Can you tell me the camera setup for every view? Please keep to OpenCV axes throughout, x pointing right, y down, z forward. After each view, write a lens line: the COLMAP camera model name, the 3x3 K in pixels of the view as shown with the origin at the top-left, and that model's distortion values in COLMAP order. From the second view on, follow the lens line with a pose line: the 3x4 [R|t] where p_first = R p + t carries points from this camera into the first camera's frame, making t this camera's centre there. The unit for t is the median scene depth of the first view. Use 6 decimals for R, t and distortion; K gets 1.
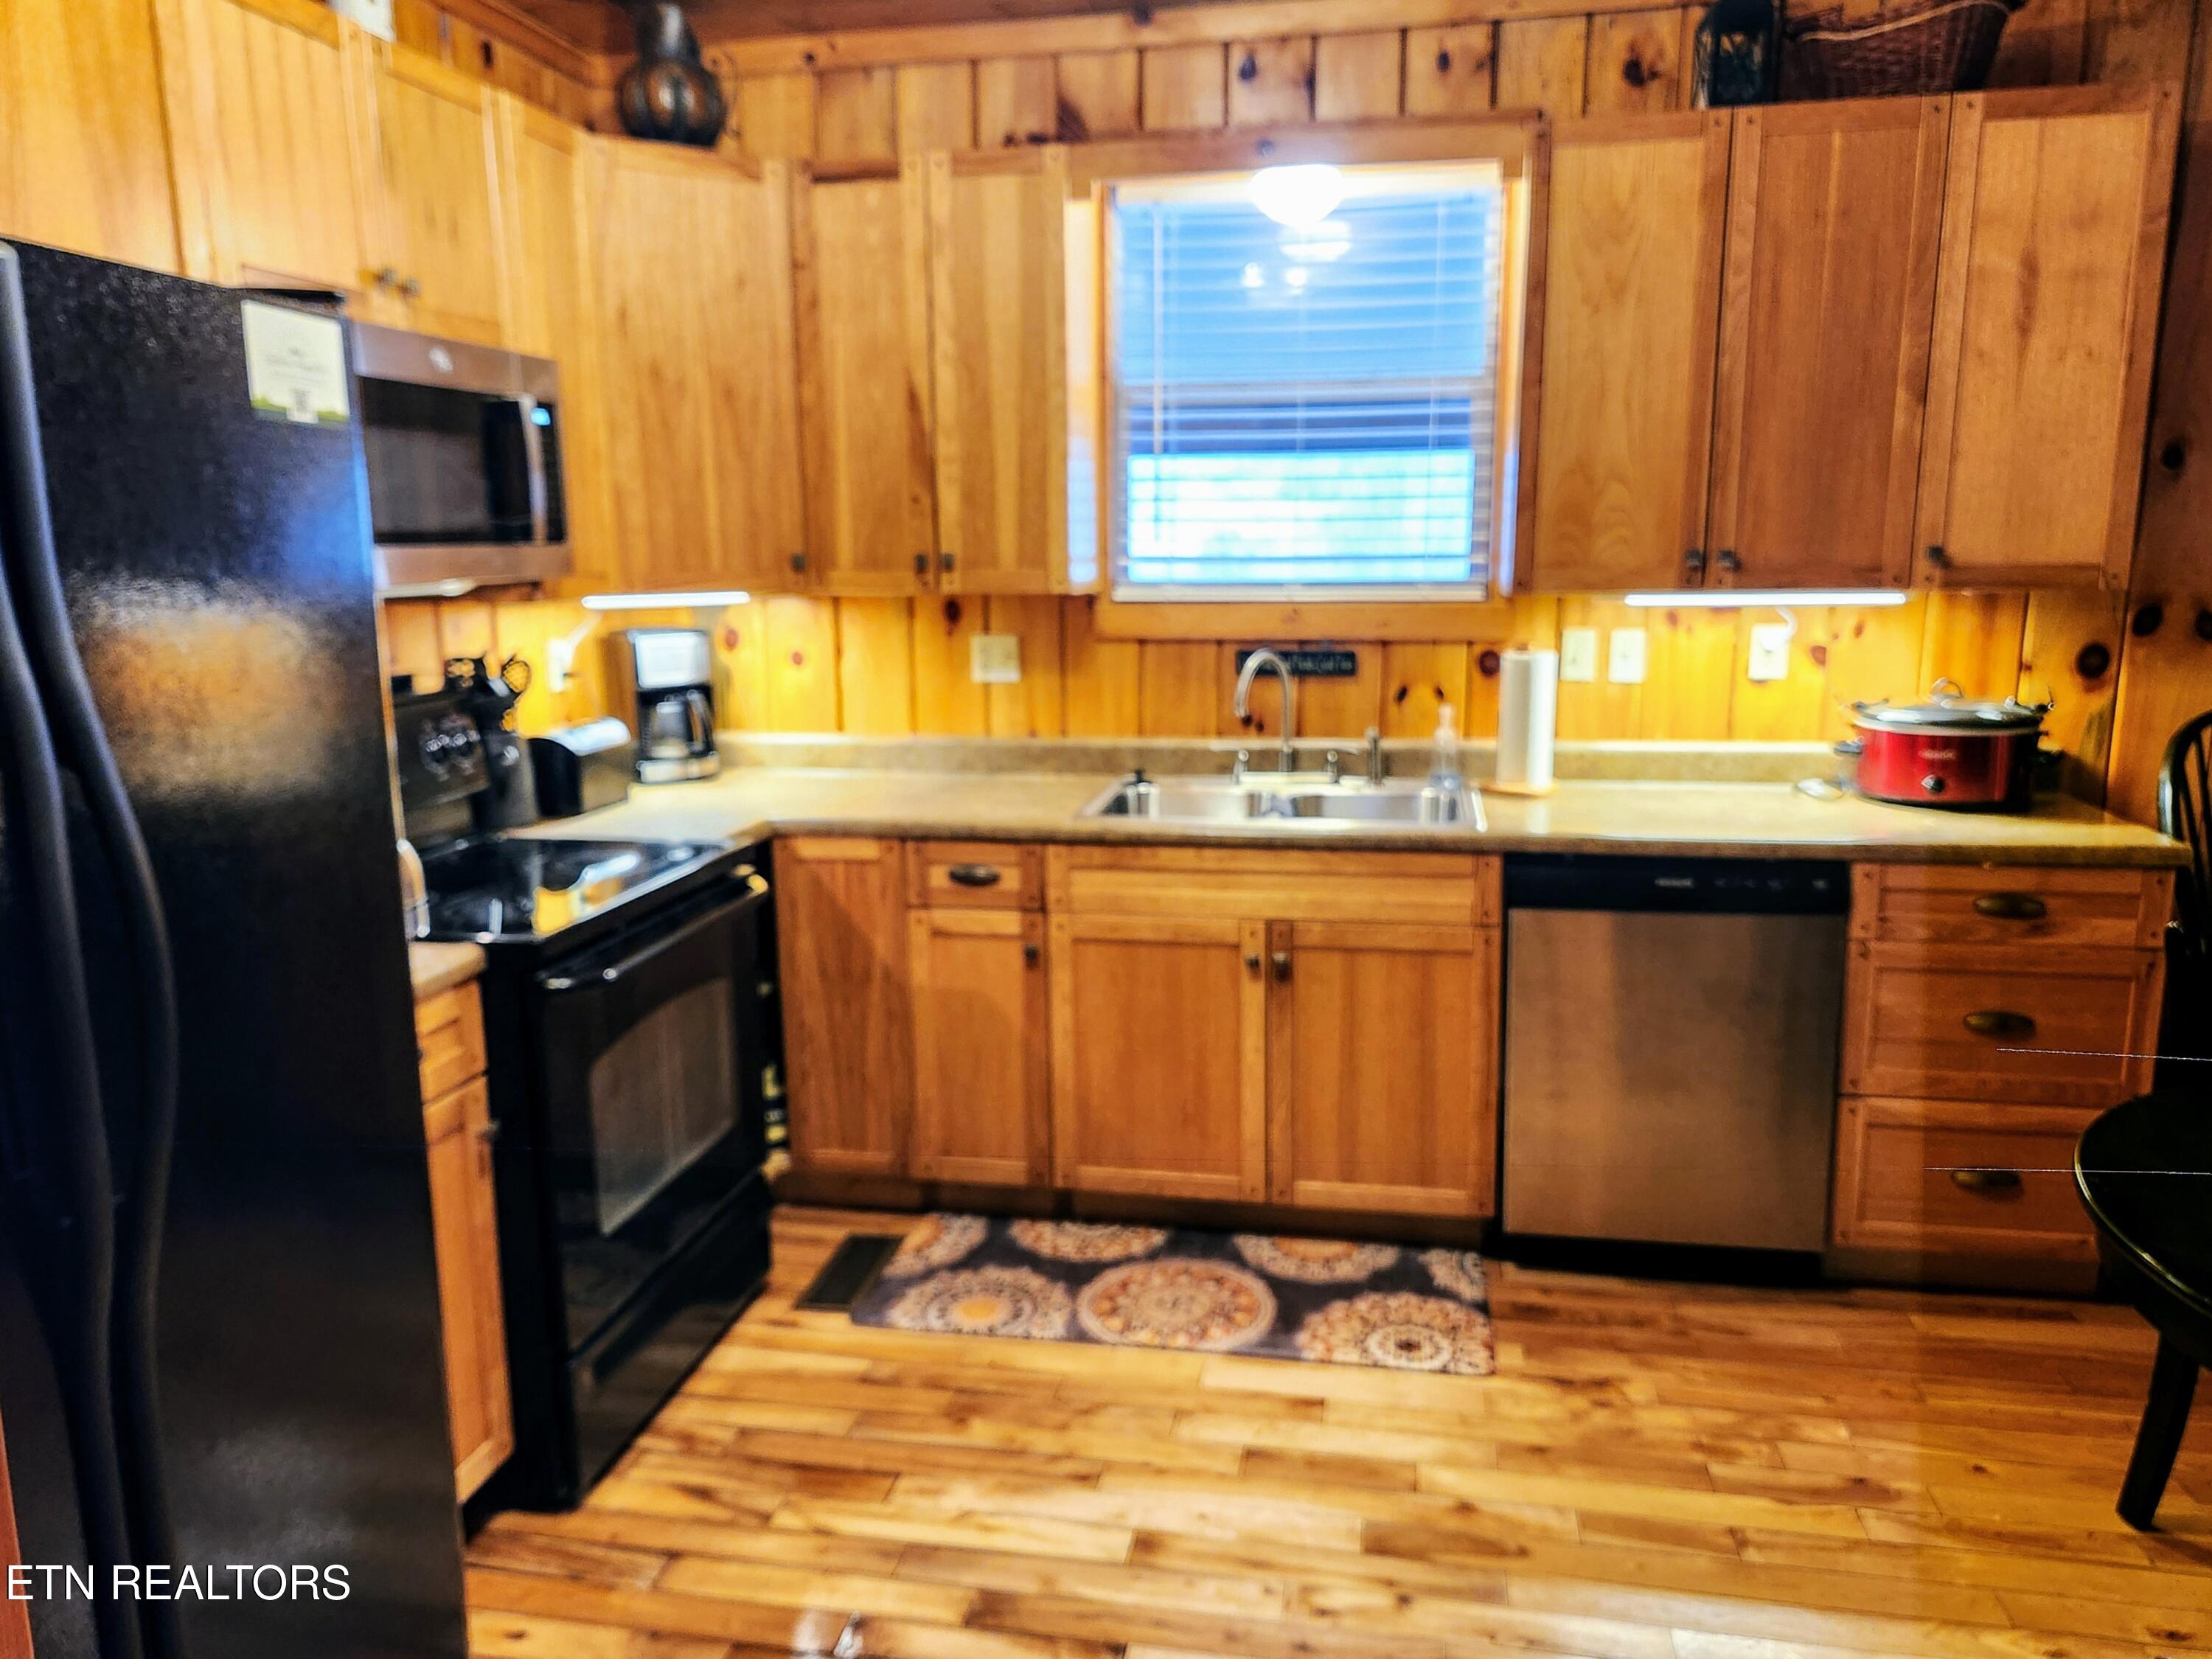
lens RADIAL K [[1511.2, 0, 1106.0], [0, 1511.2, 829.5], [0, 0, 1]] dist [0.087762, -0.077048]
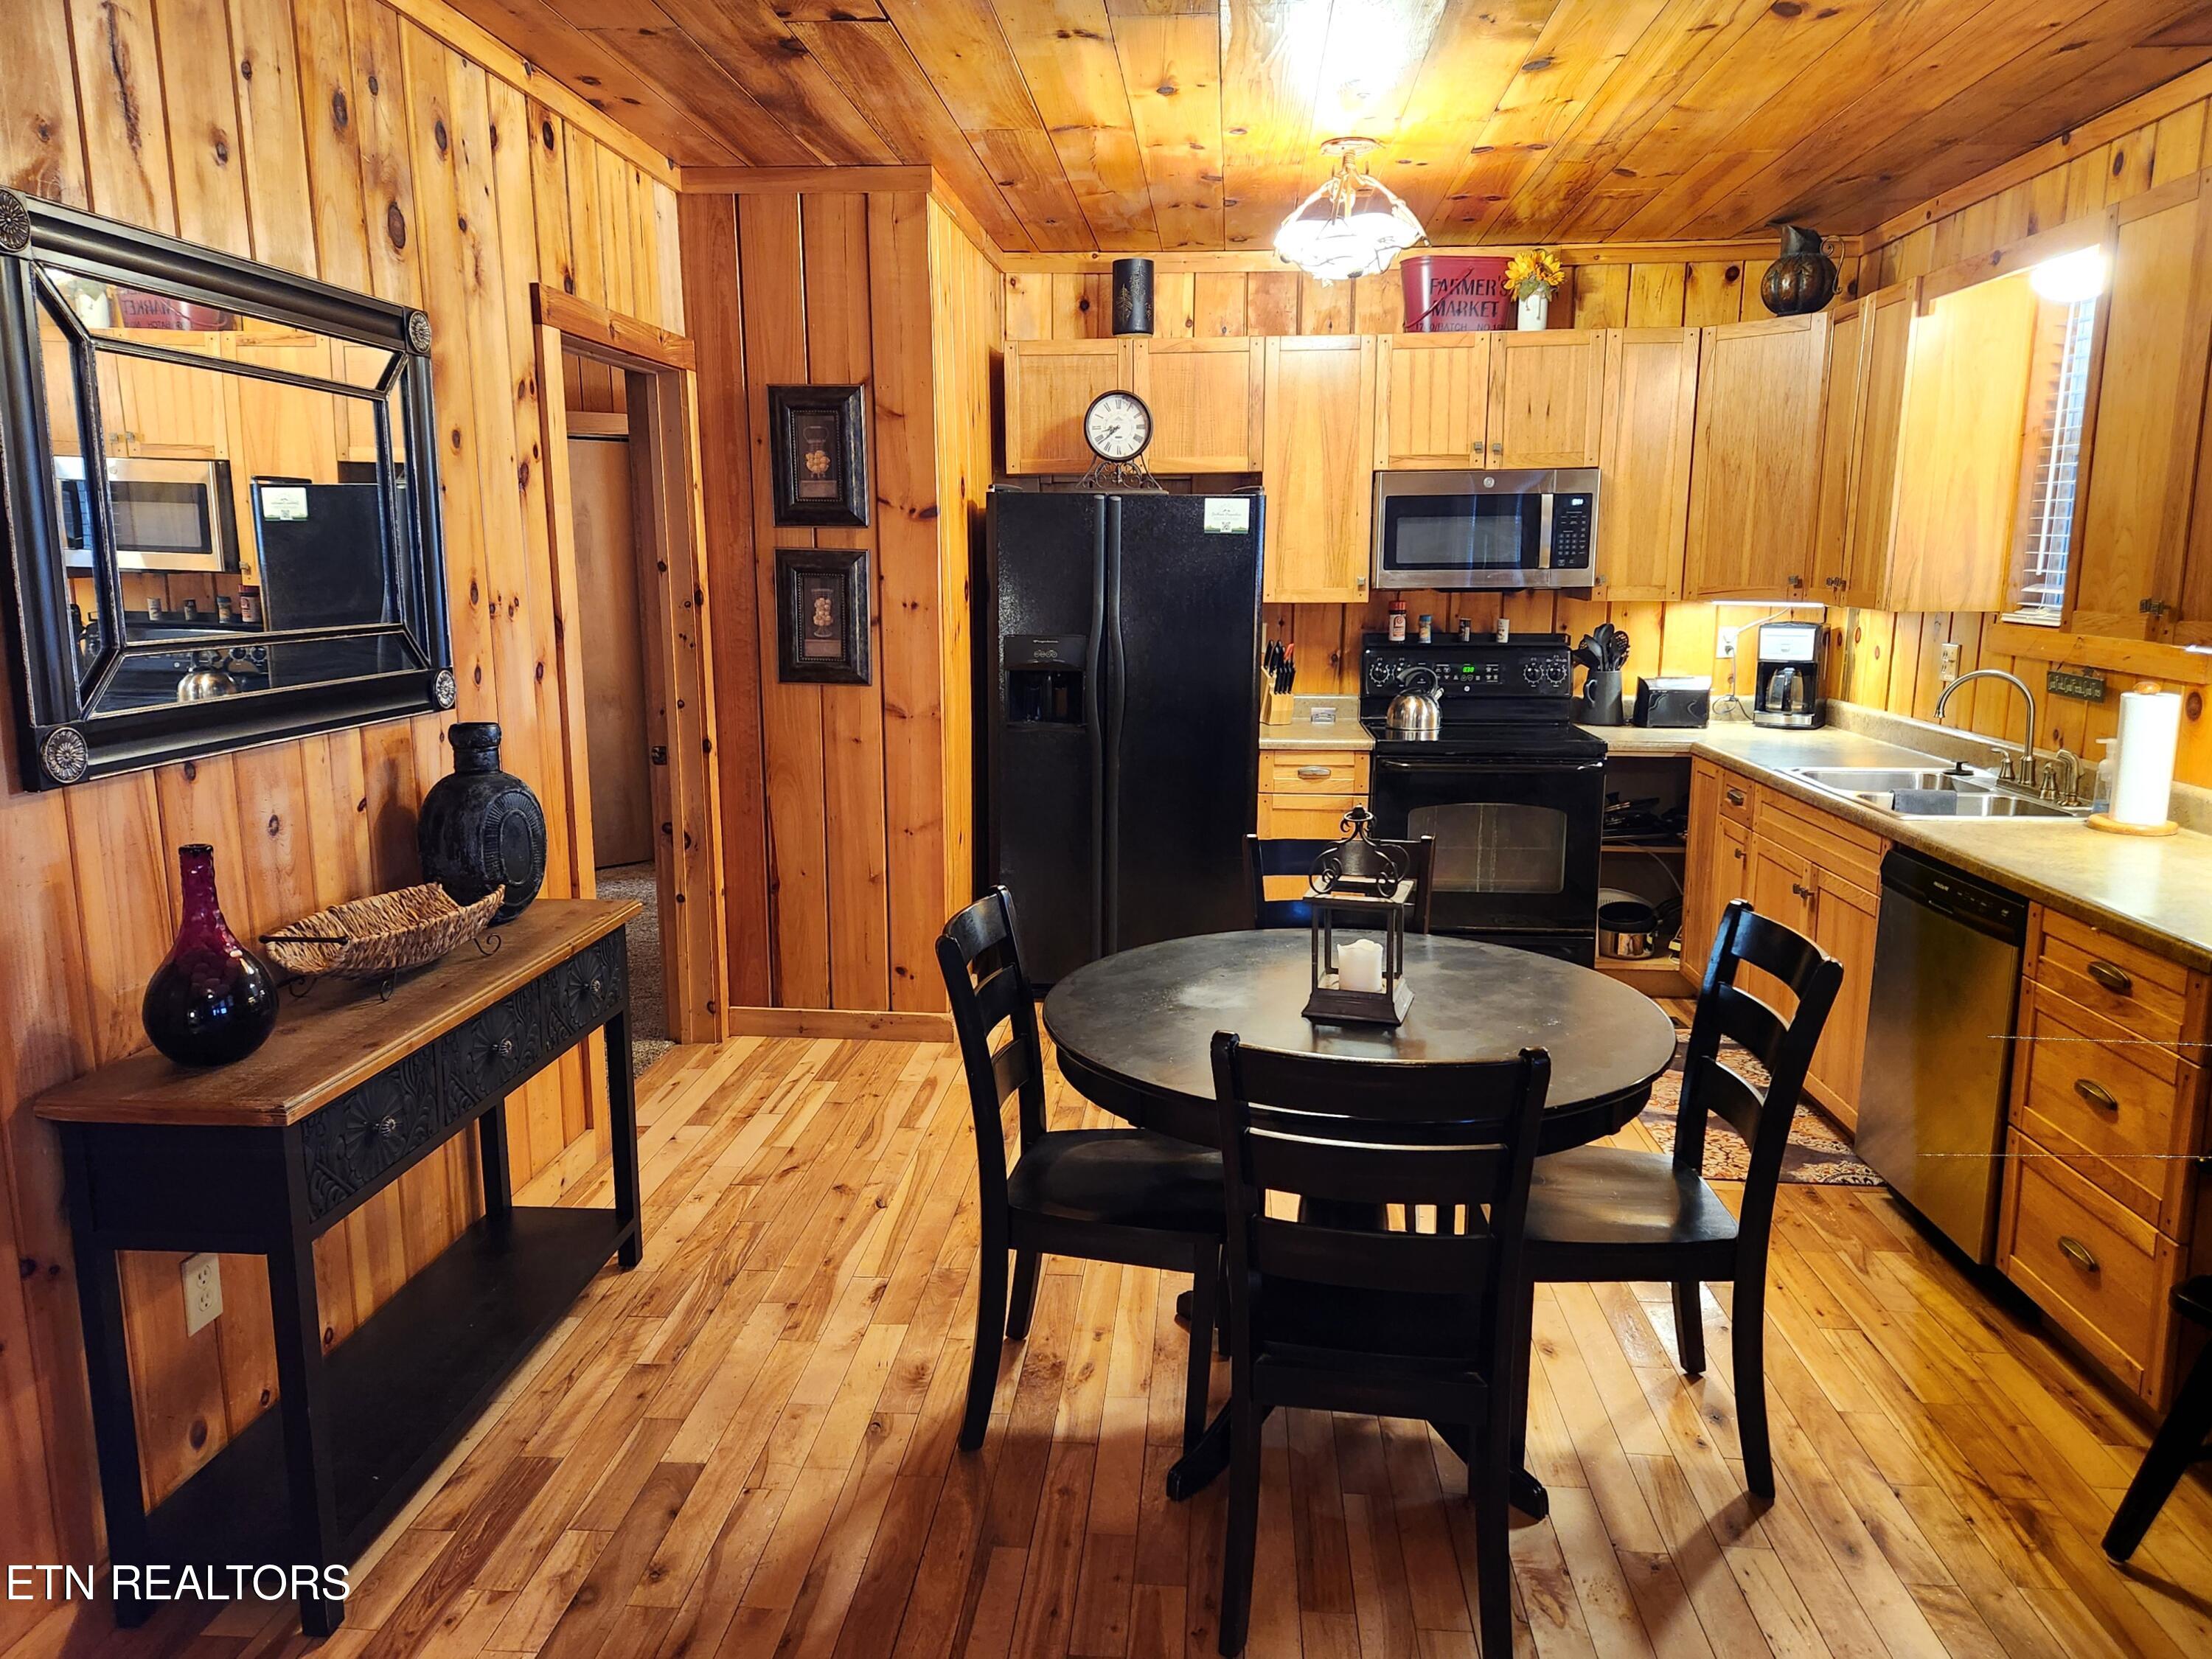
lens RADIAL K [[1511.2, 0, 1106.0], [0, 1511.2, 829.5], [0, 0, 1]] dist [0.087762, -0.077048]
pose [[0.096864, 0.192428, -0.976519, 1.285360], [-0.196231, 0.965567, 0.170805, -0.071264], [0.975762, 0.175079, 0.131289, 0.217703]]
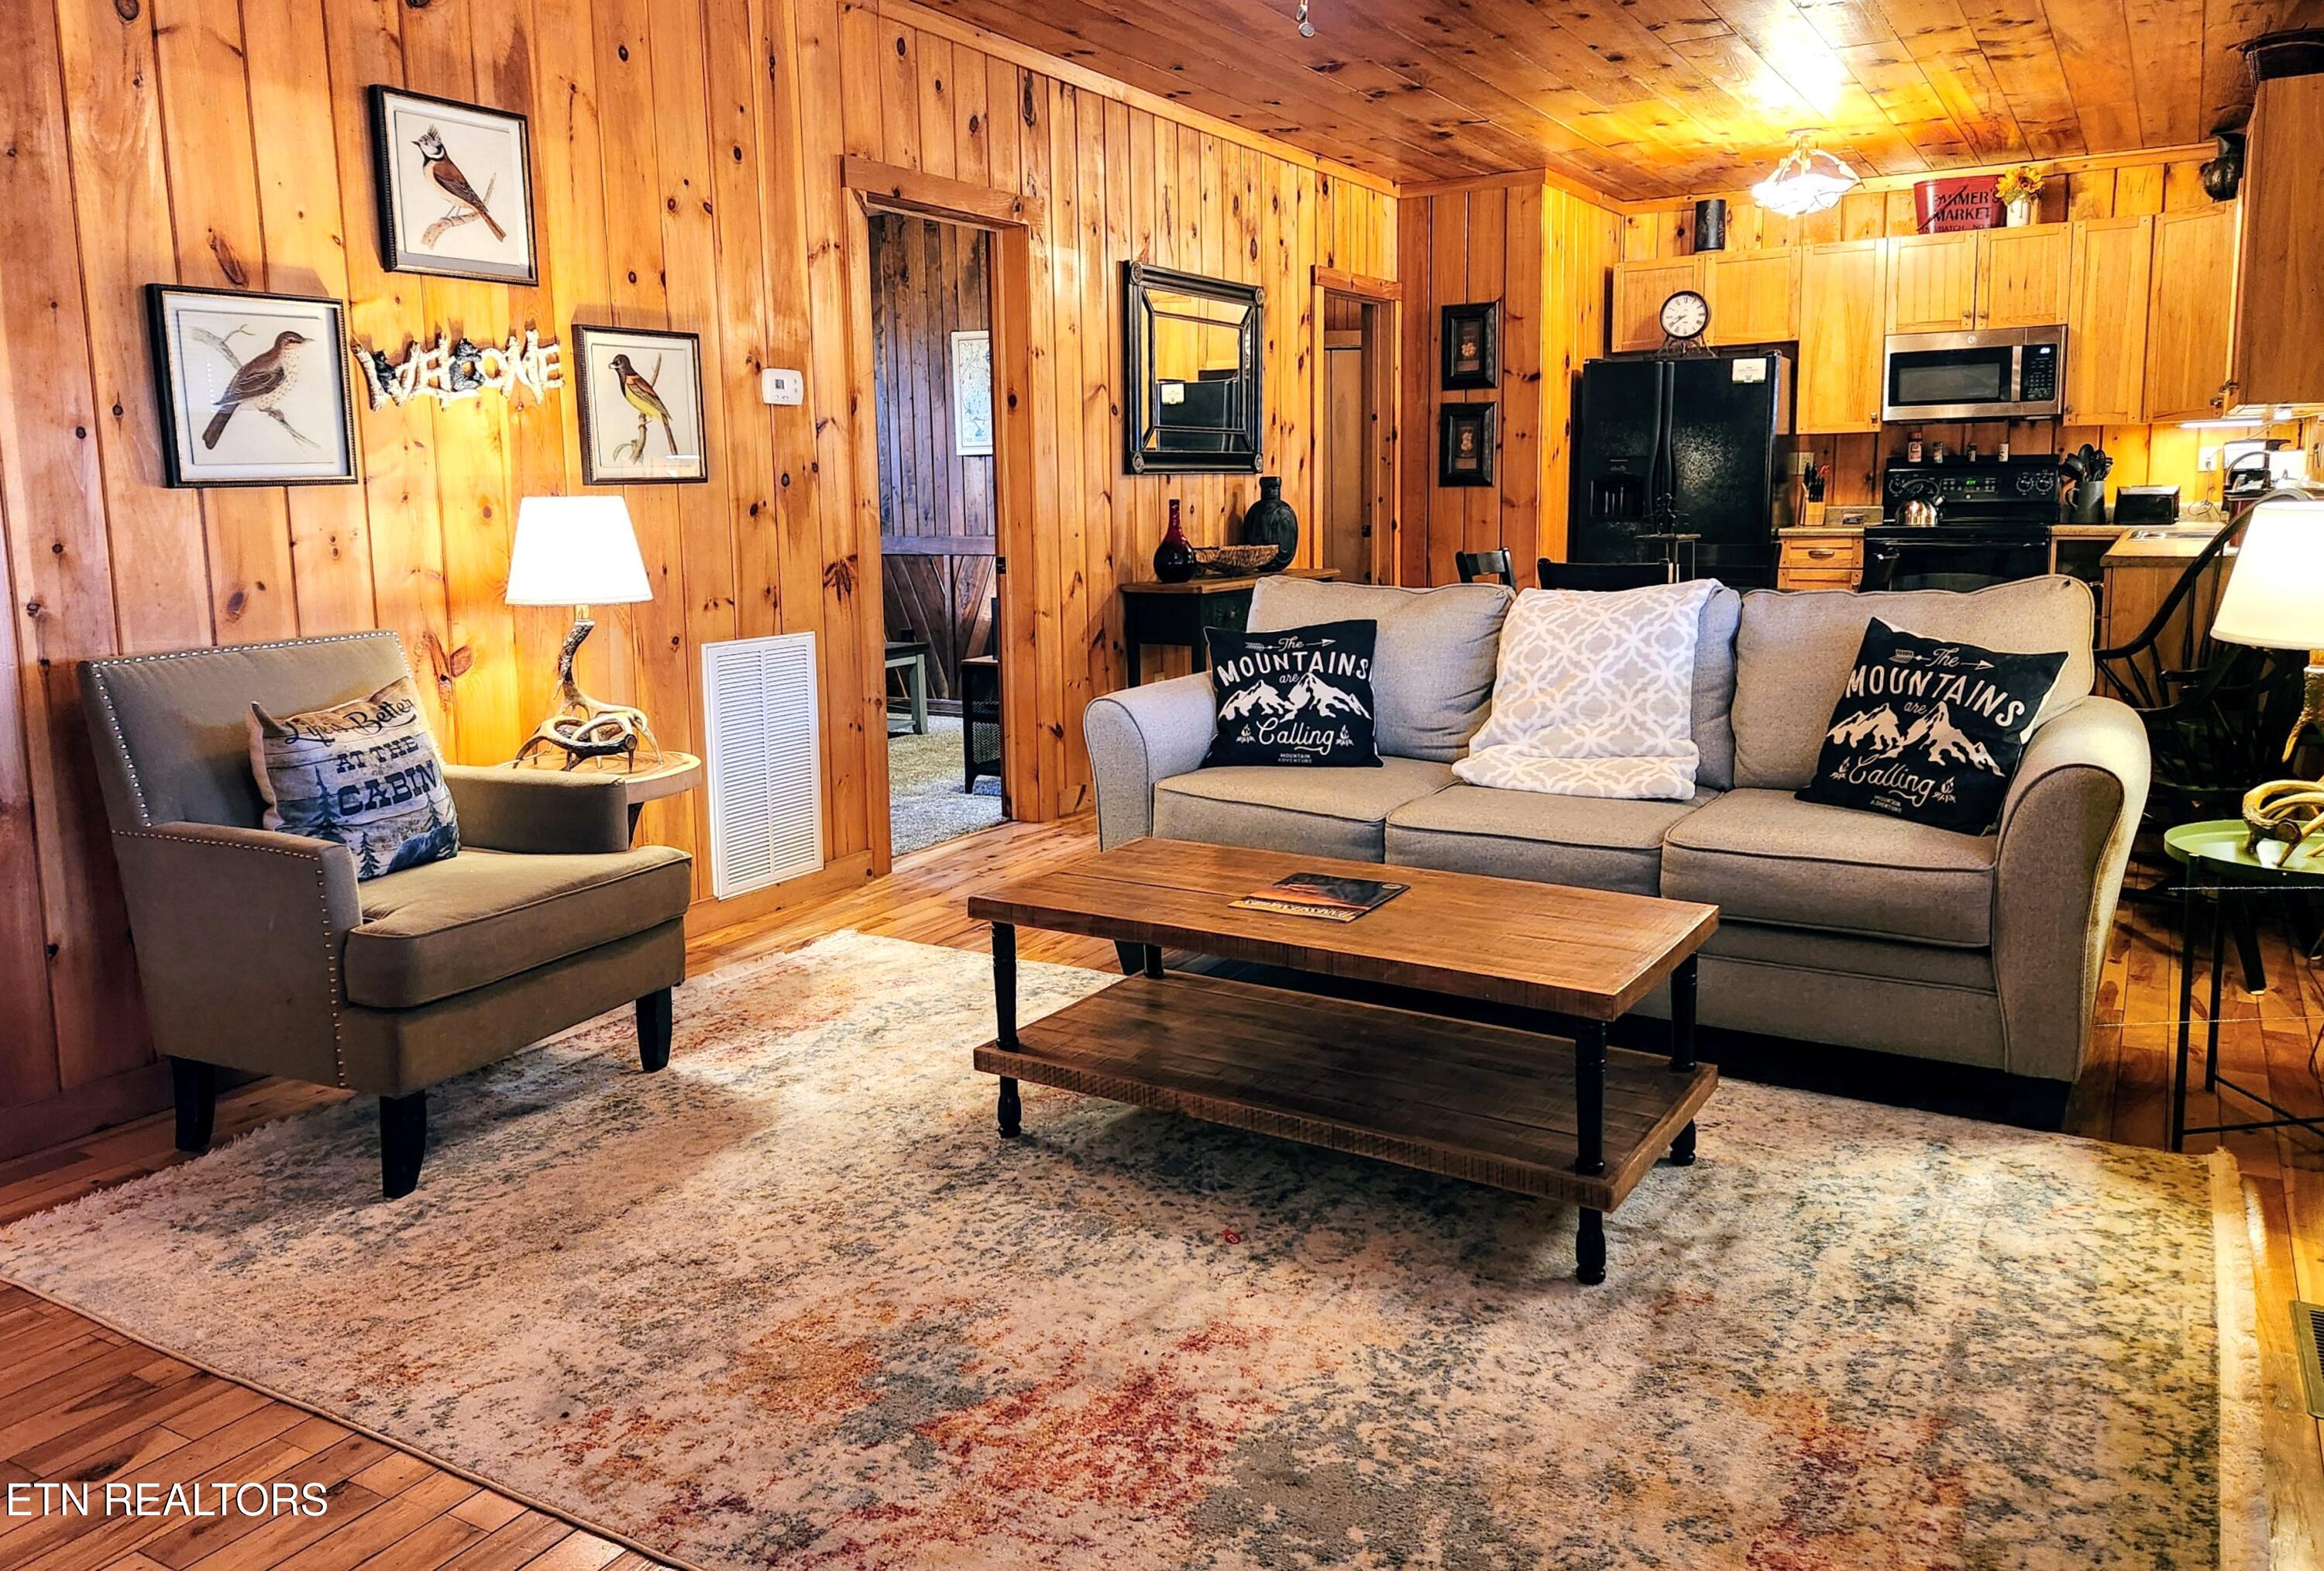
lens RADIAL K [[1700.8, 0, 1161.2], [0, 1700.8, 731.3], [0, 0, 1]] dist [0.093257, -0.100481]
pose [[-0.340900, 0.155276, -0.927187, 2.467822], [-0.163596, 0.961418, 0.221158, -0.048306], [0.925755, 0.227077, -0.302345, 0.563901]]
